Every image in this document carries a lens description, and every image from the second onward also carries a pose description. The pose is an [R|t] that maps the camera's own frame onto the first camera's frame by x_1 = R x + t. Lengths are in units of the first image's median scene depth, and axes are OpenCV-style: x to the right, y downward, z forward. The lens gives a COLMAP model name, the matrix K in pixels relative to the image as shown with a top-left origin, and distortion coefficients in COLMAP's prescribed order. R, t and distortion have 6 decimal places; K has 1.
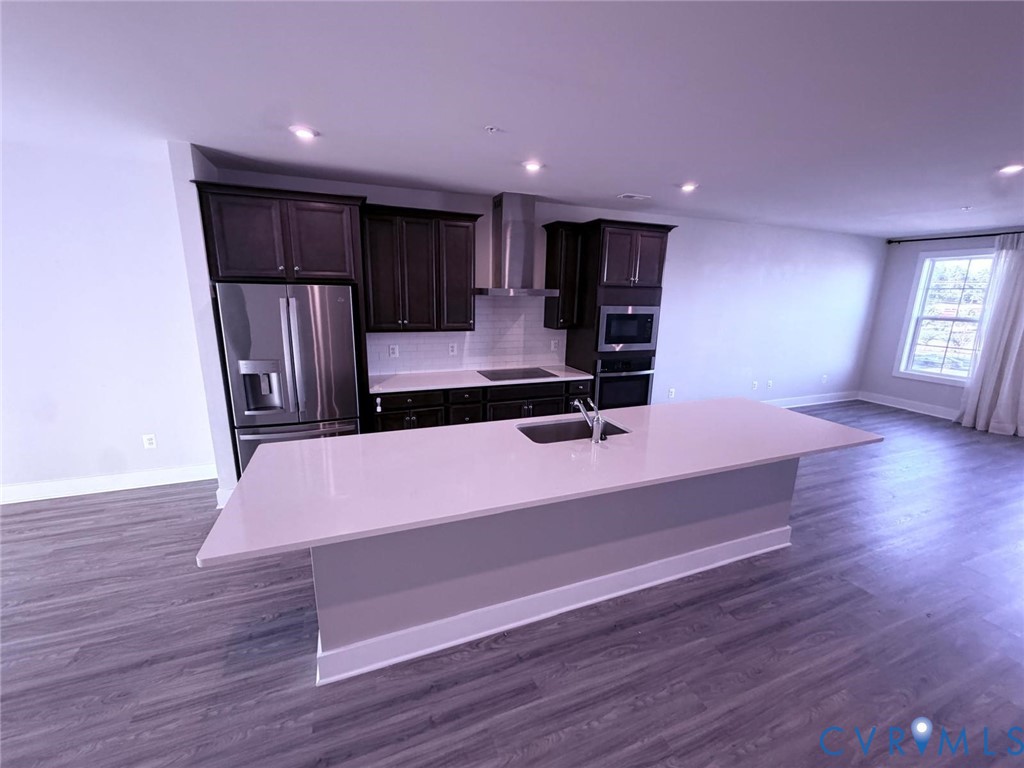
lens RADIAL K [[402.7, 0, 508.4], [0, 402.7, 386.7], [0, 0, 1]] dist [-0.003533, -0.000249]
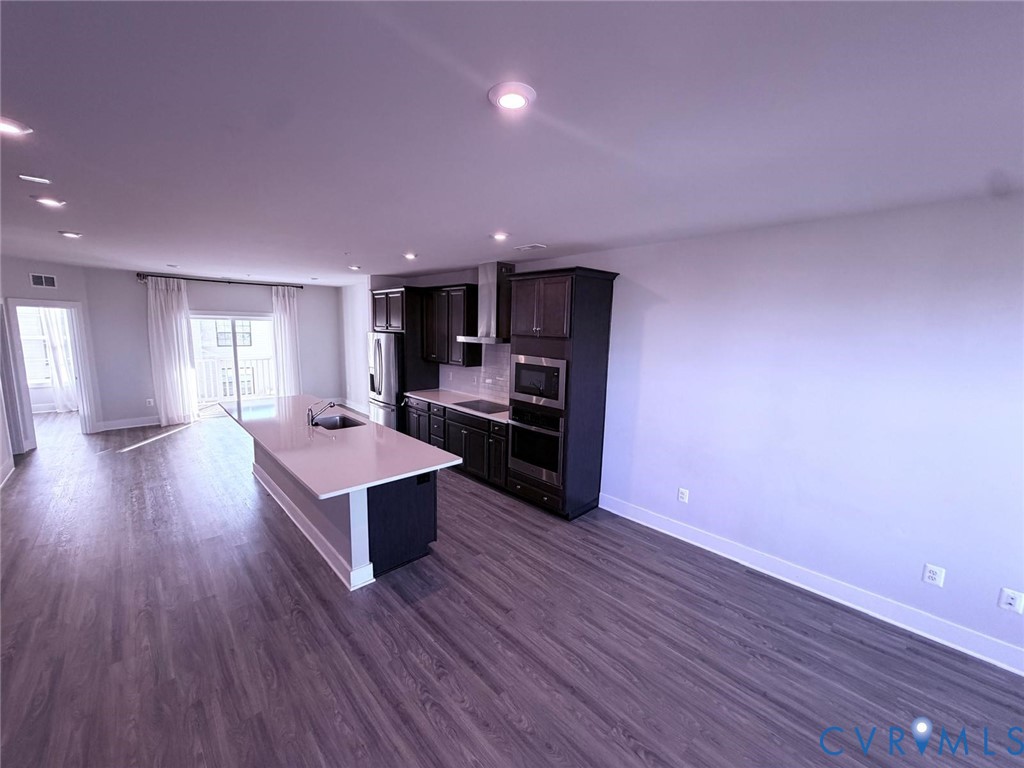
lens RADIAL K [[407.5, 0, 509.0], [0, 407.5, 384.5], [0, 0, 1]] dist [0.000682, -0.000442]
pose [[0.375264, 0.122076, -0.918844, 1.274521], [-0.225302, 0.973574, 0.037332, -0.172745], [0.899120, 0.193008, 0.392851, 0.635015]]
